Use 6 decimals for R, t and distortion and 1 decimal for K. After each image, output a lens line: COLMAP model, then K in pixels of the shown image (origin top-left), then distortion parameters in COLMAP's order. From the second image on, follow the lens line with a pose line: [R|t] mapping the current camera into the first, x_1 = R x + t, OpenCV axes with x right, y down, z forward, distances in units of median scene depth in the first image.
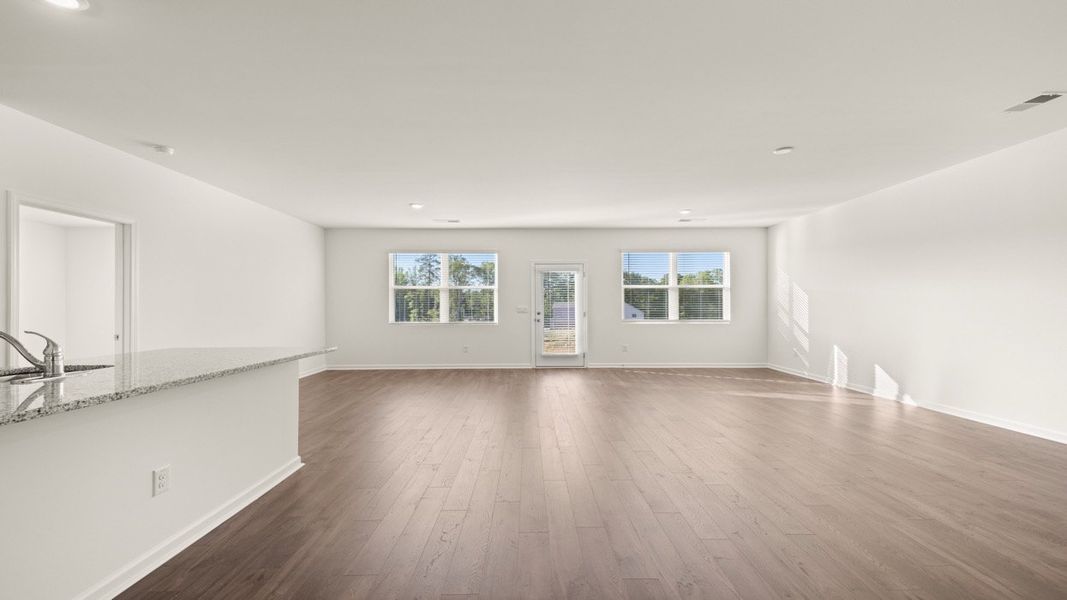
lens RADIAL K [[435.5, 0, 536.3], [0, 435.5, 305.2], [0, 0, 1]] dist [0.006141, -0.000602]
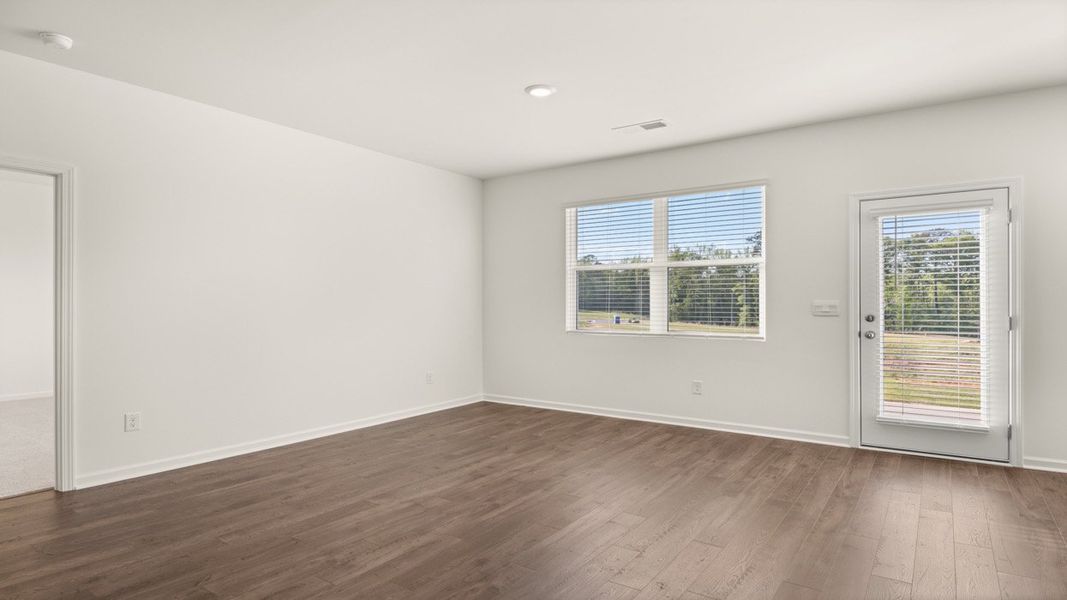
lens RADIAL K [[581.6, 0, 534.7], [0, 581.6, 307.5], [0, 0, 1]] dist [-0.004333, -0.001304]
pose [[0.808622, 0.004594, -0.588311, 0.073322], [0.001158, 0.999955, 0.009400, 0.002500], [0.588328, -0.008282, 0.808580, 0.364358]]
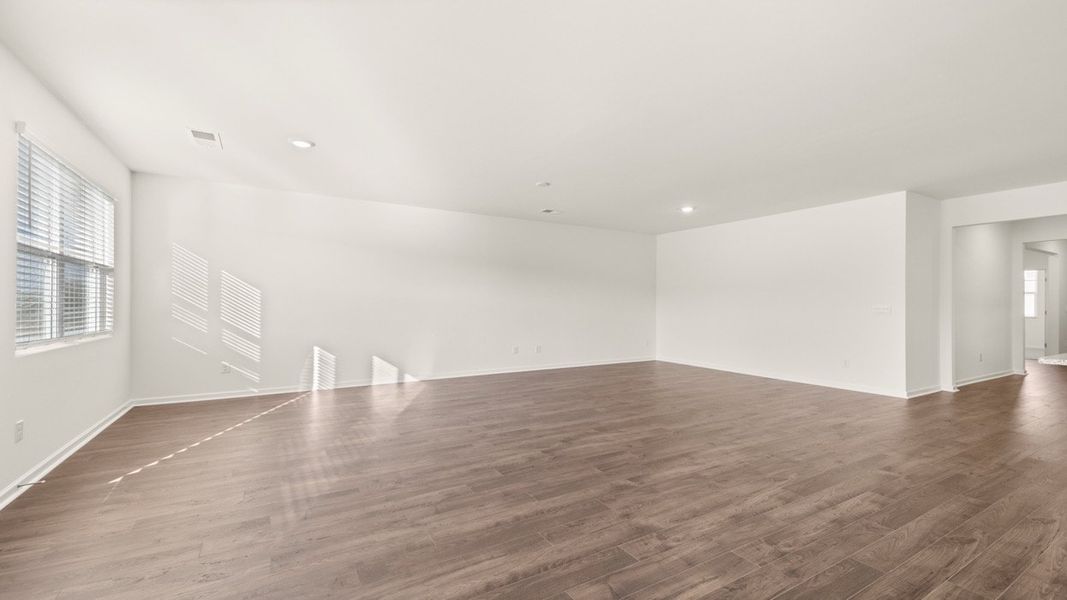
lens RADIAL K [[451.3, 0, 524.0], [0, 451.3, 299.3], [0, 0, 1]] dist [0.002259, -0.000926]
pose [[-0.504253, 0.011803, 0.863475, -0.282887], [-0.001200, 0.999896, -0.014368, 0.005409], [-0.863555, -0.008282, -0.504186, 0.884096]]
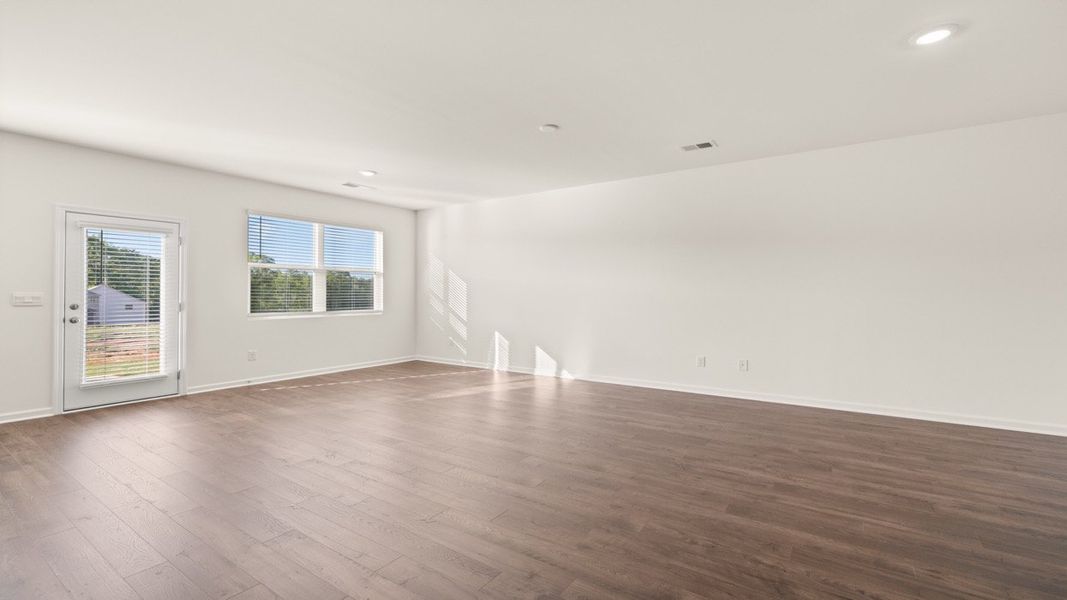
lens RADIAL K [[451.3, 0, 538.6], [0, 451.3, 289.0], [0, 0, 1]] dist [0.002259, -0.000926]
pose [[0.574943, 0.011252, 0.818116, -0.118411], [-0.004572, 0.999934, -0.010540, 0.000092], [-0.818181, 0.002320, 0.574956, 0.234462]]
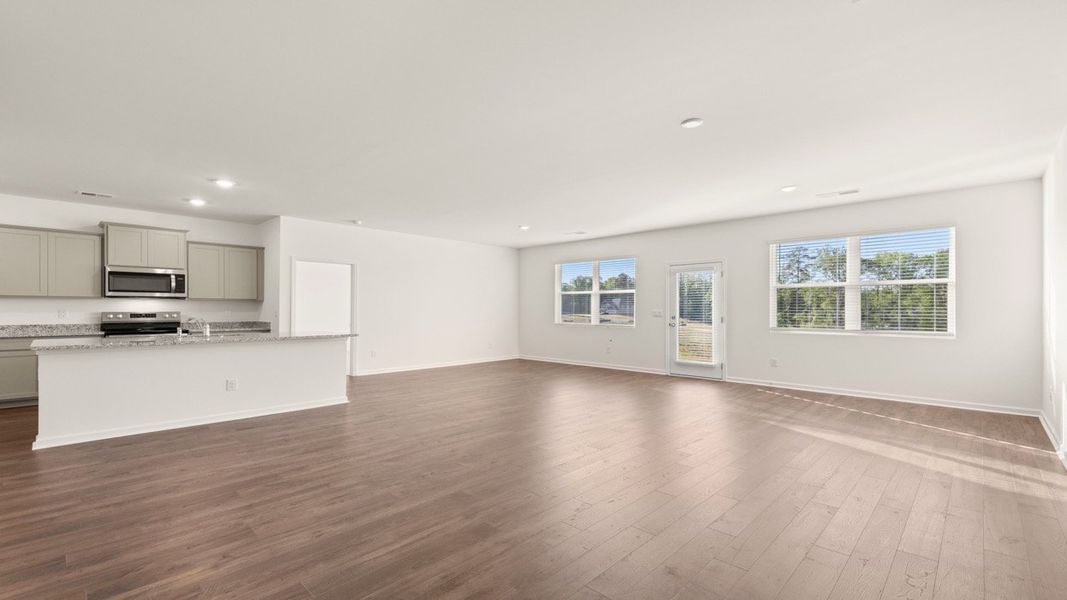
lens RADIAL K [[451.3, 0, 539.5], [0, 451.3, 310.4], [0, 0, 1]] dist [0.002259, -0.000926]
pose [[0.715808, 0.006058, -0.698270, 0.486826], [-0.002338, 0.999978, 0.006280, -0.002945], [0.698293, -0.002862, 0.715807, 0.094750]]
